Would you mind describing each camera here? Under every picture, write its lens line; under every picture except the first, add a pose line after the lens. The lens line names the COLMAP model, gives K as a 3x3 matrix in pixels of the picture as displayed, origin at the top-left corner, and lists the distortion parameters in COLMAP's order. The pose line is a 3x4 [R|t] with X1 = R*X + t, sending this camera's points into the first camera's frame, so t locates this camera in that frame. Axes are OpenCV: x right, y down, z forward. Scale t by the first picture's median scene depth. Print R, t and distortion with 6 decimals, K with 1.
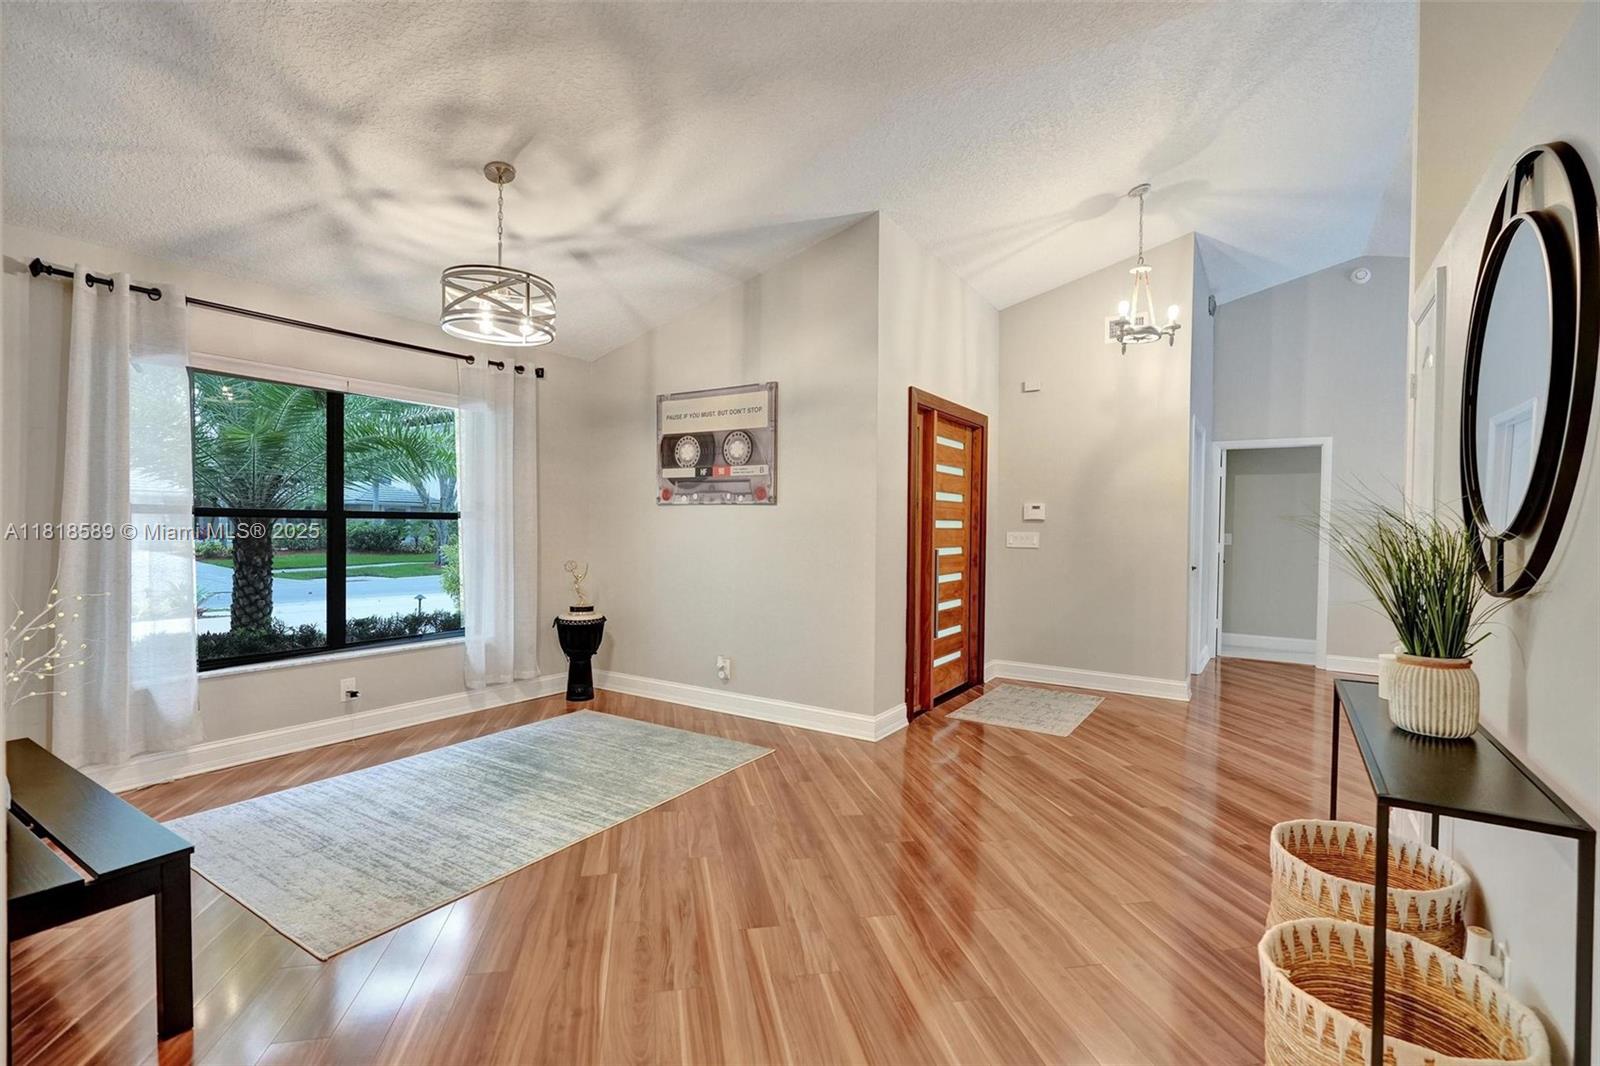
lens RADIAL K [[723.3, 0, 804.8], [0, 723.3, 535.2], [0, 0, 1]] dist [-0.008715, 0.002001]
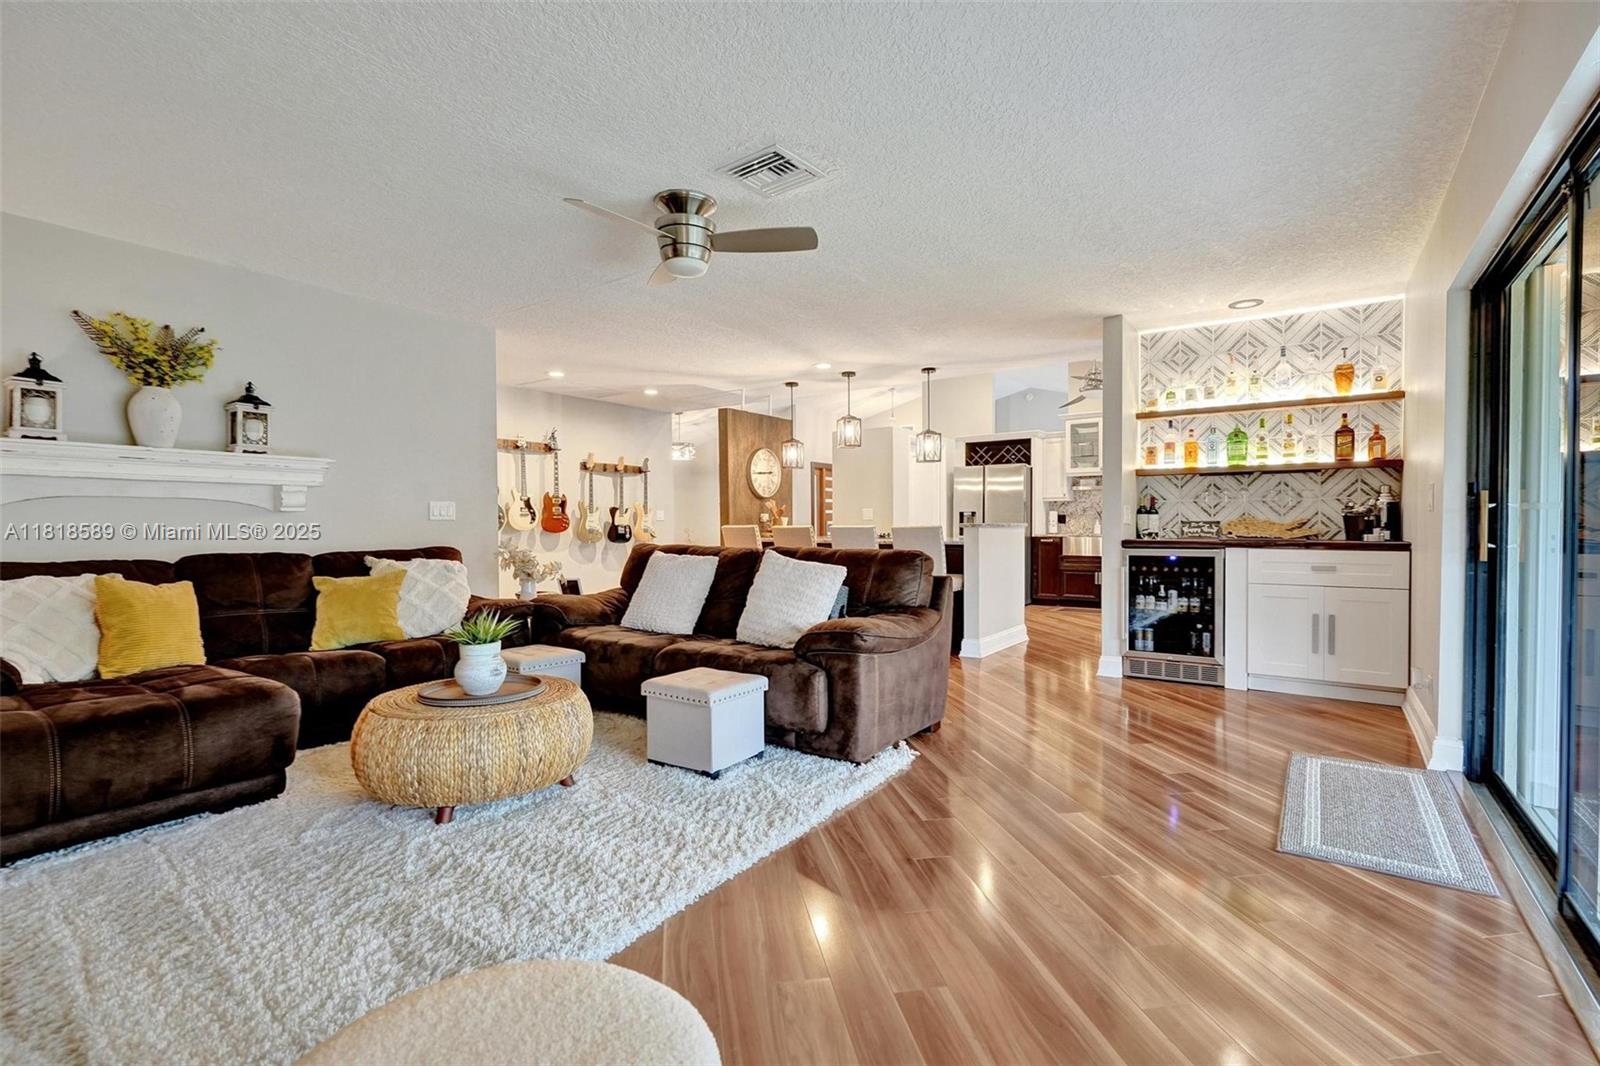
lens RADIAL K [[723.3, 0, 797.1], [0, 723.3, 532.3], [0, 0, 1]] dist [-0.008715, 0.002001]
pose [[0.998656, -0.017009, -0.048957, 0.219769], [0.016981, 0.999855, -0.000988, 0.065327], [0.048967, 0.000155, 0.998800, -1.737815]]
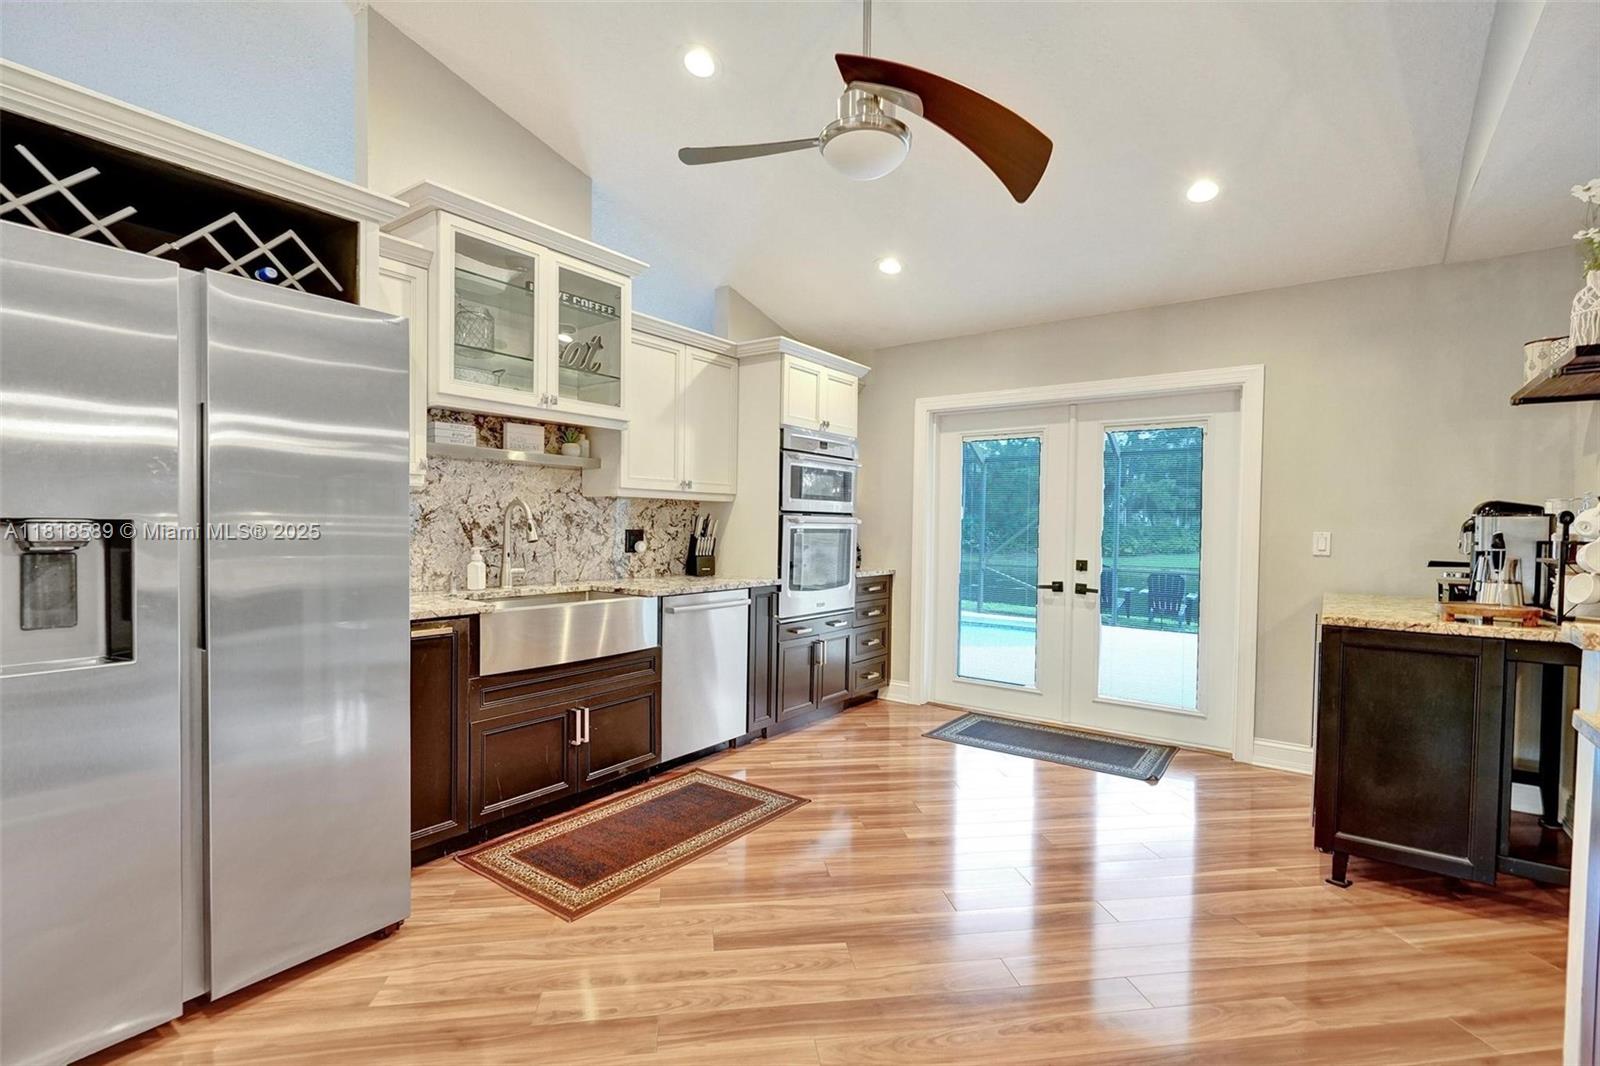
lens RADIAL K [[723.3, 0, 798.0], [0, 723.3, 542.6], [0, 0, 1]] dist [-0.008715, 0.002001]
pose [[0.065229, -0.038100, 0.997143, 0.299284], [-0.000107, 0.999271, 0.038189, 0.012267], [-0.997870, -0.002598, 0.065178, -0.049091]]
